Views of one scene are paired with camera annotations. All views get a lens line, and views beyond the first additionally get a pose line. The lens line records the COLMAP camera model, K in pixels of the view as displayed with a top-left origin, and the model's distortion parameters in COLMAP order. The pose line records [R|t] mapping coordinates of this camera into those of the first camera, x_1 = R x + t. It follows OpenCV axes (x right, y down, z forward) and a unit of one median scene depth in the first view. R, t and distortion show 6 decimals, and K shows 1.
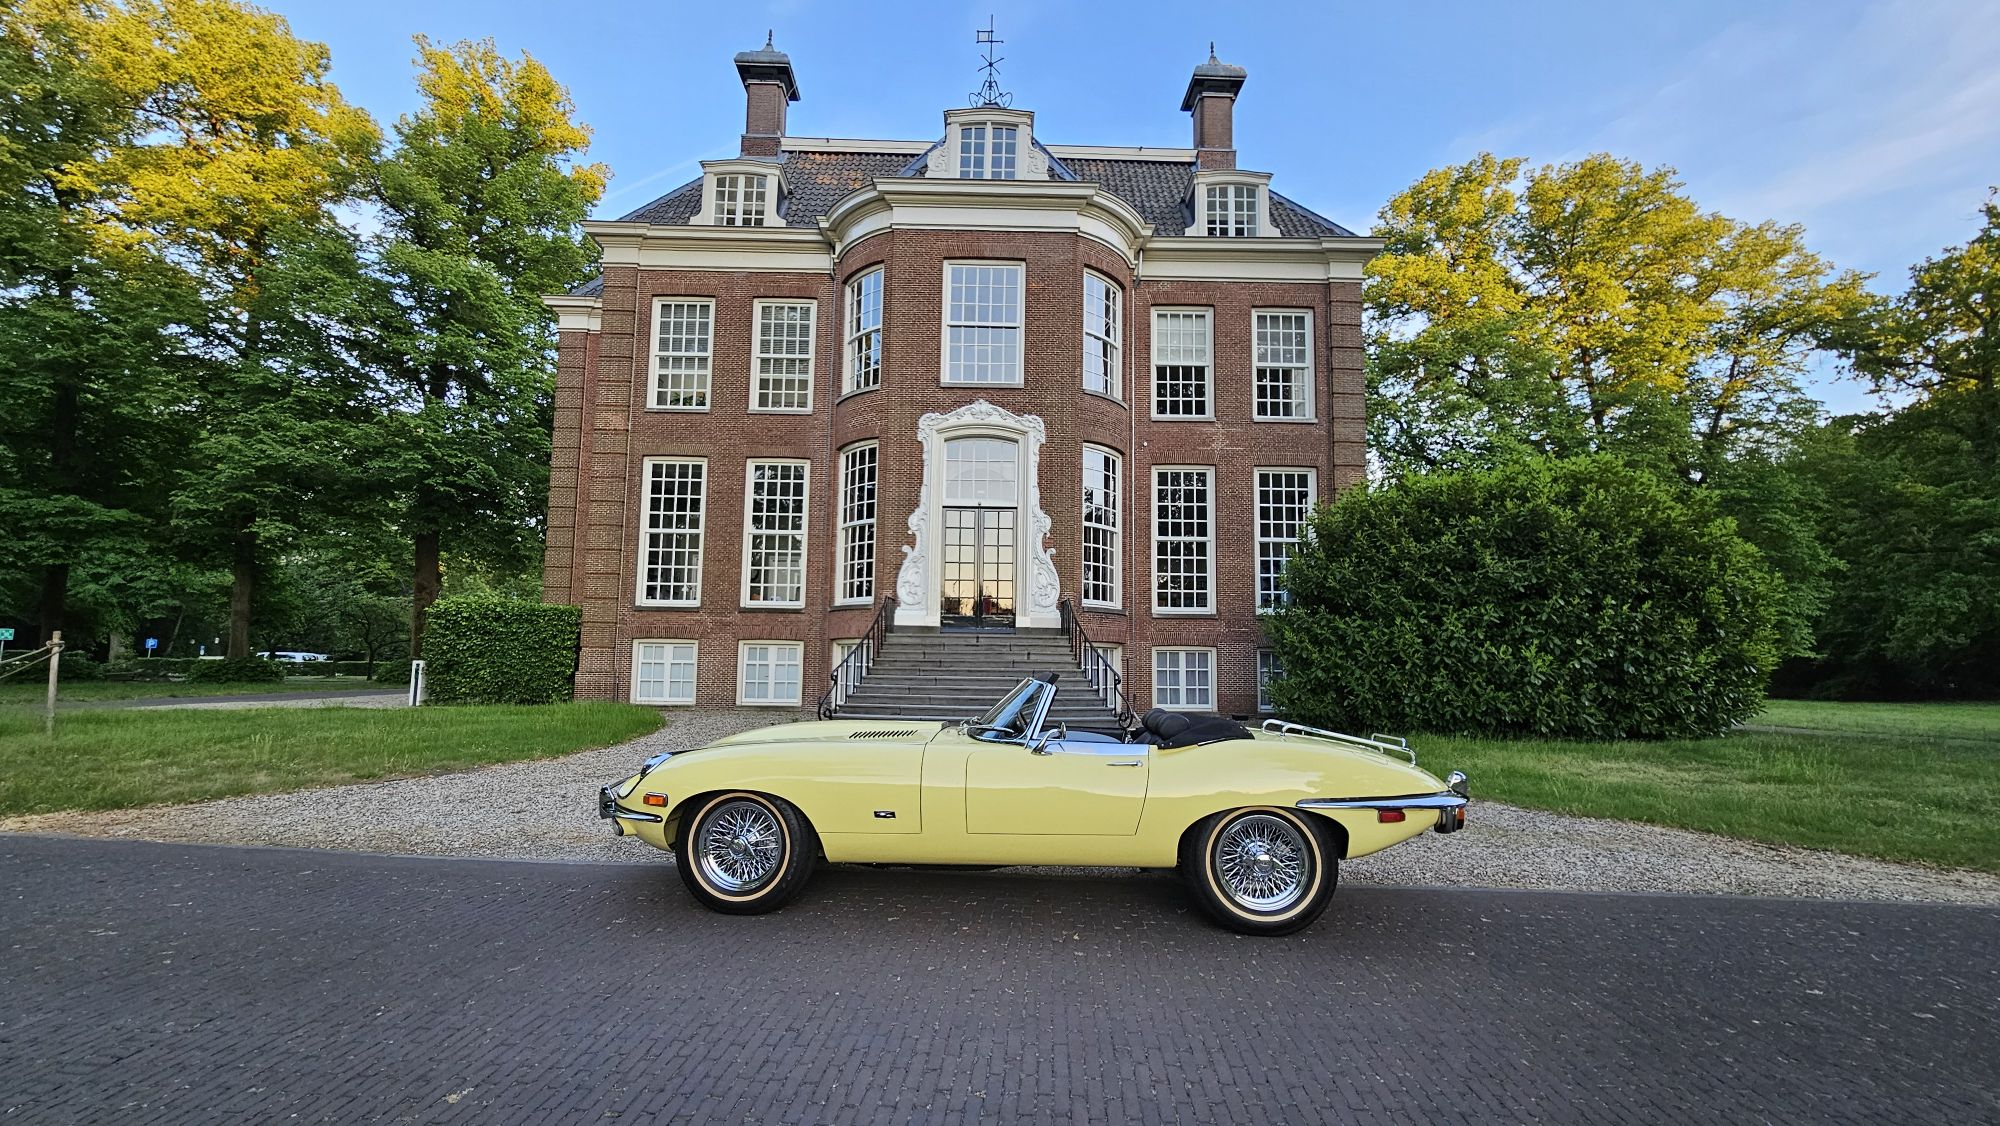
lens RADIAL K [[813.4, 0, 1000.0], [0, 813.4, 563.0], [0, 0, 1]] dist [0.000115, 0.000065]
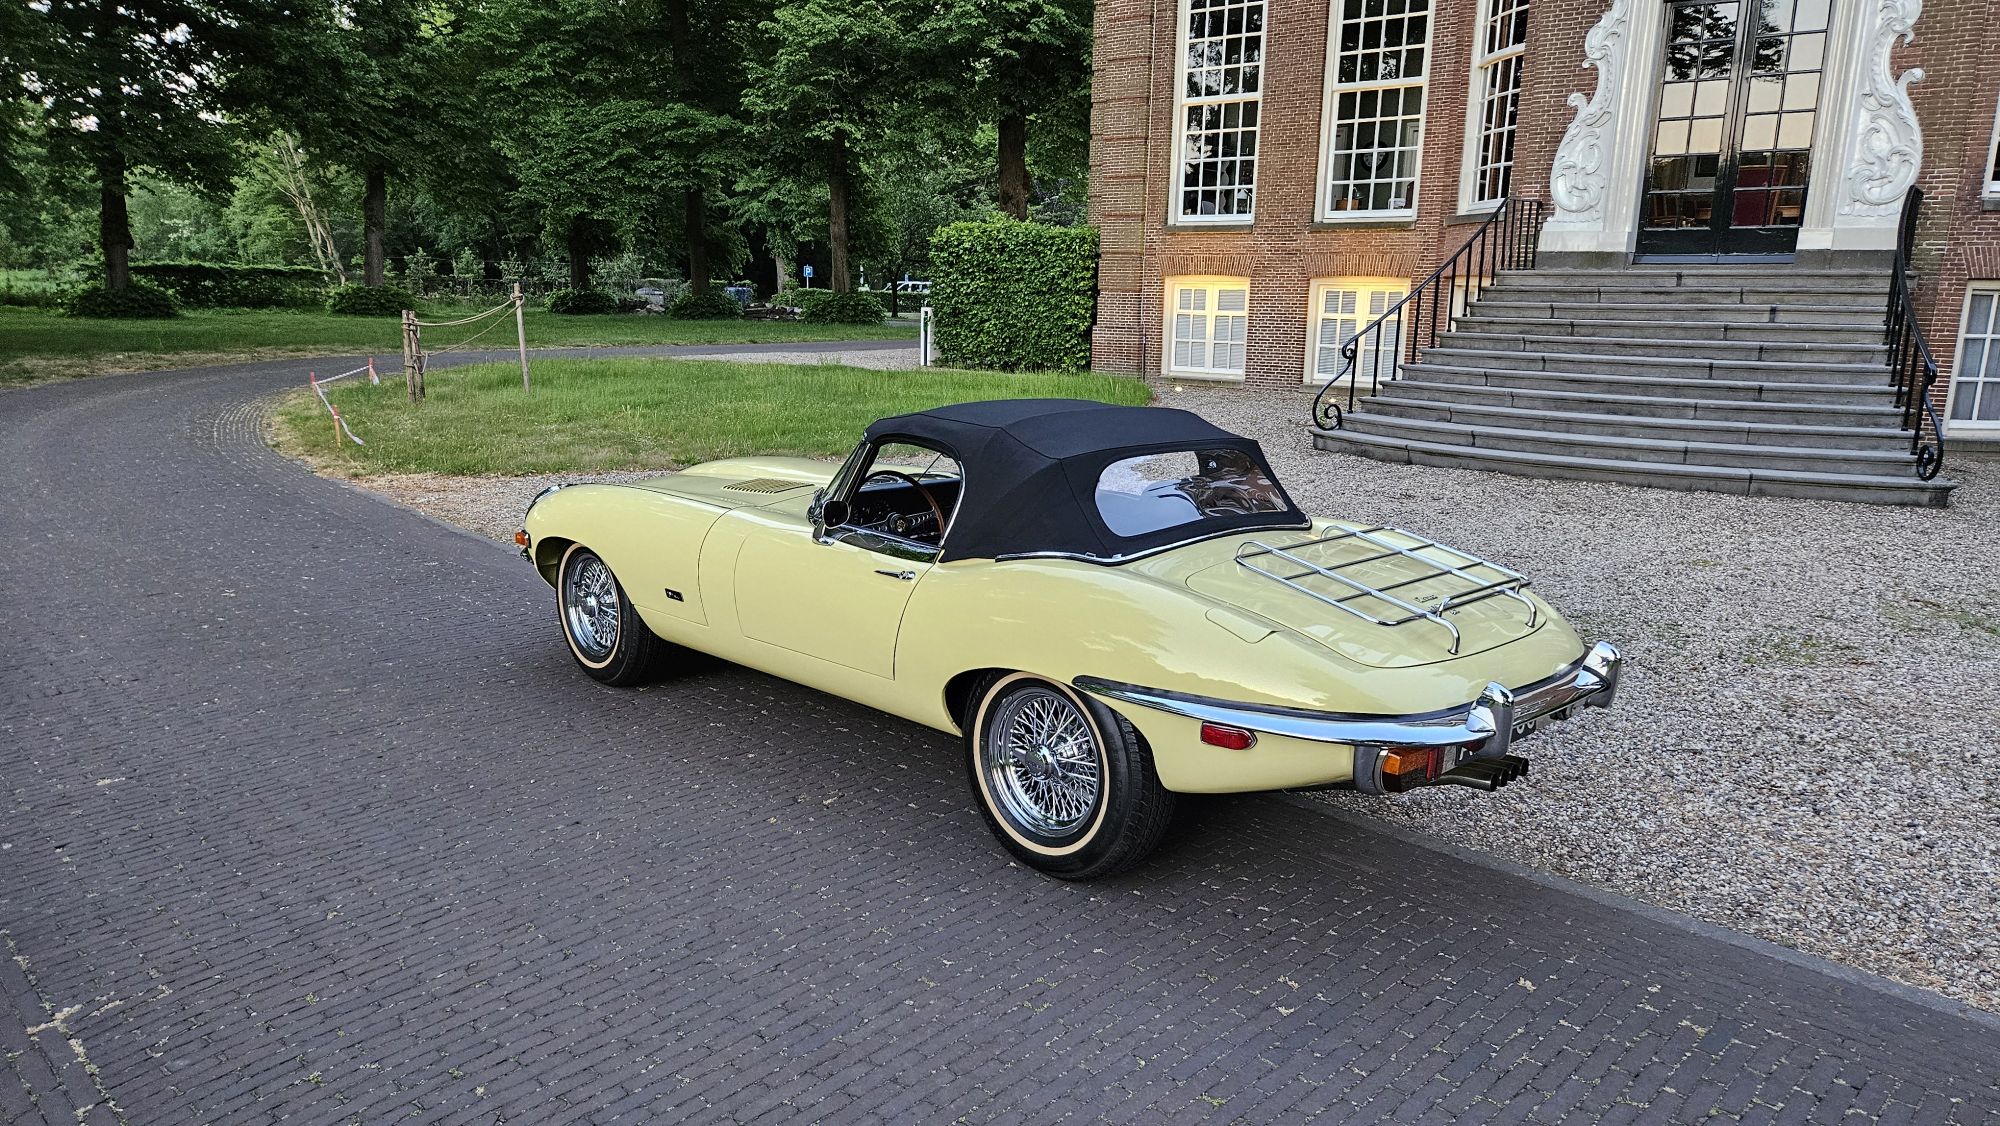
lens RADIAL K [[1345.7, 0, 1014.8], [0, 1345.7, 558.5], [0, 0, 1]] dist [0.064793, -0.043200]
pose [[0.771140, 0.128475, -0.623568, 0.176940], [0.071759, 0.955648, 0.285636, -0.011366], [0.632608, -0.265012, 0.727720, 0.059642]]
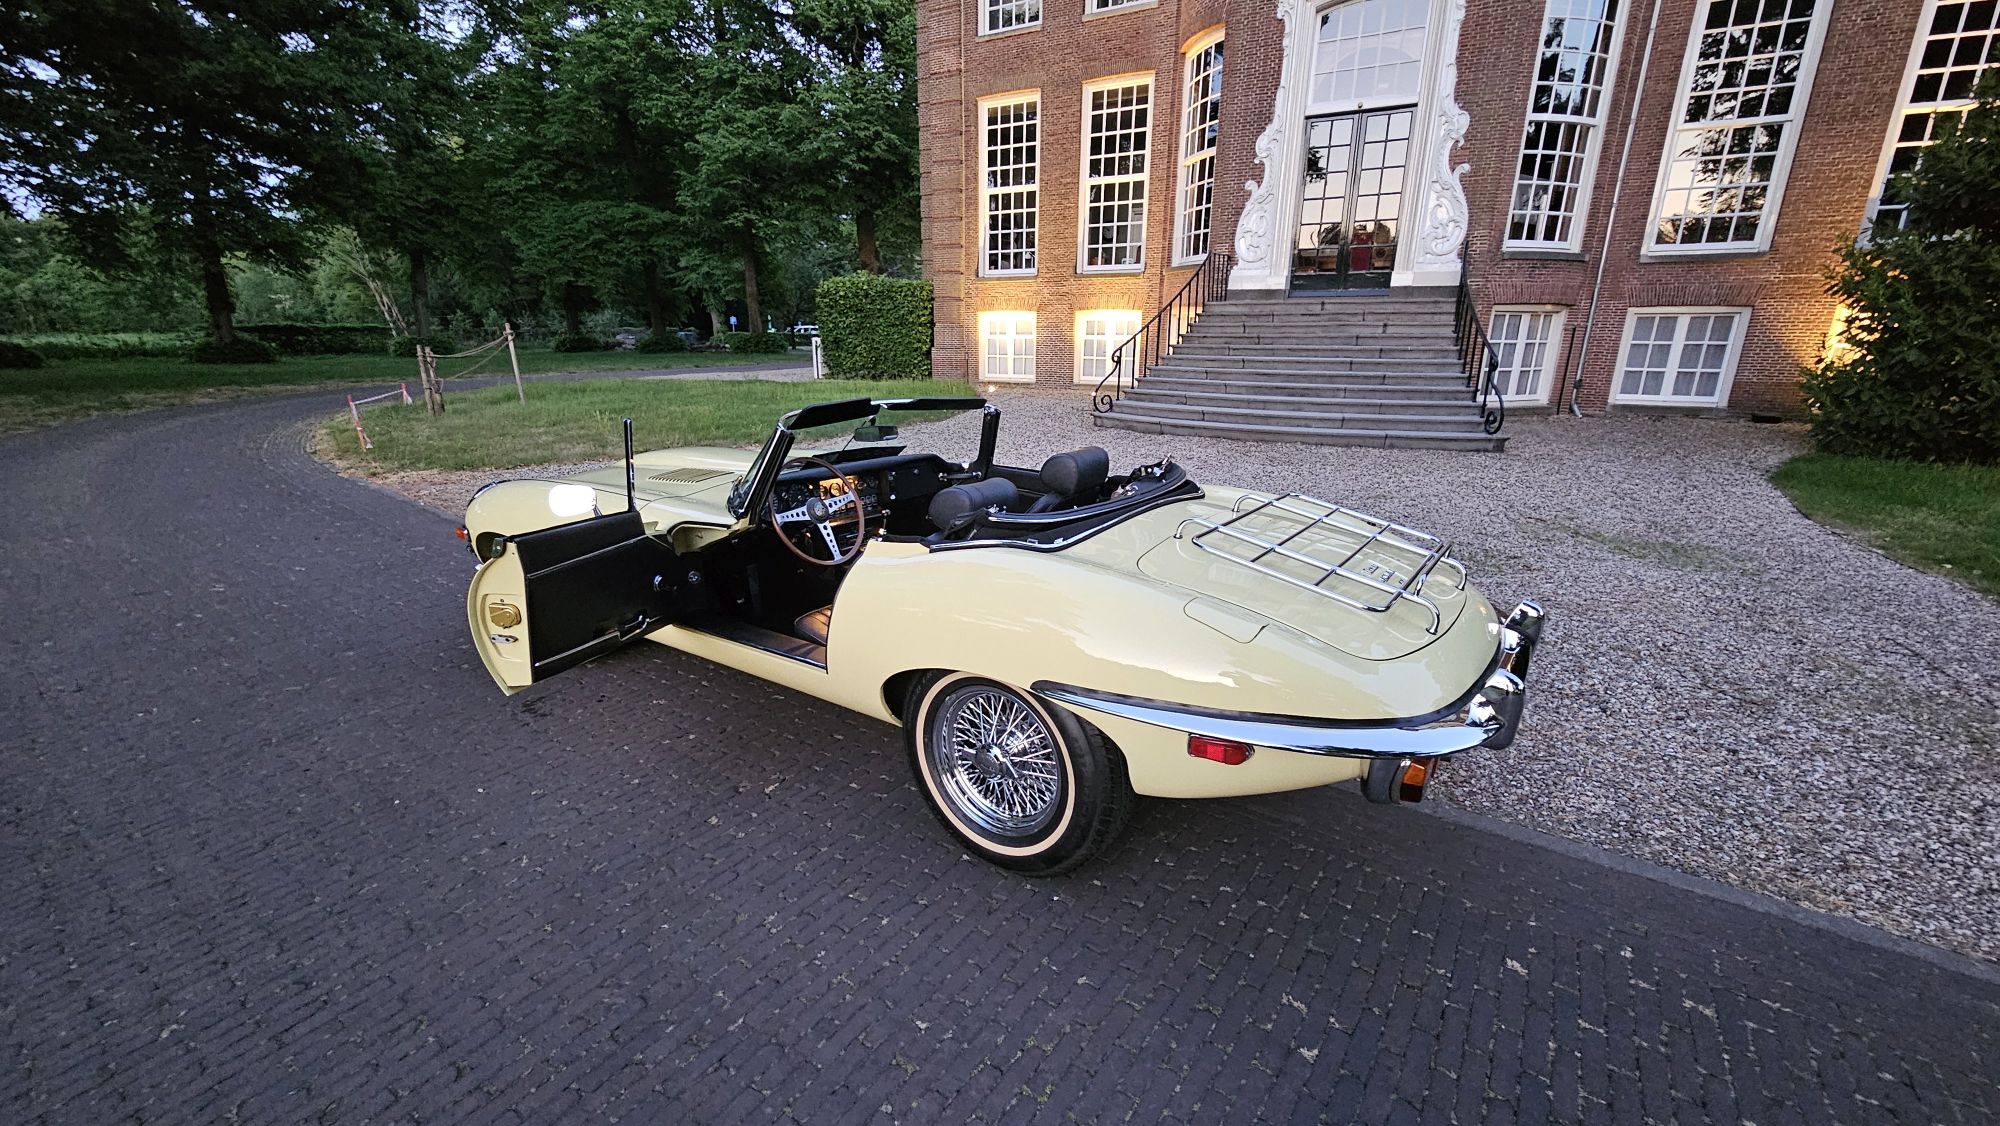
lens RADIAL K [[827.3, 0, 996.1], [0, 827.3, 577.9], [0, 0, 1]] dist [-0.001421, 0.000214]
pose [[0.855120, 0.138066, -0.499708, 0.115350], [0.075684, 0.920314, 0.383790, 0.005552], [0.512876, -0.366006, 0.776529, 0.117283]]
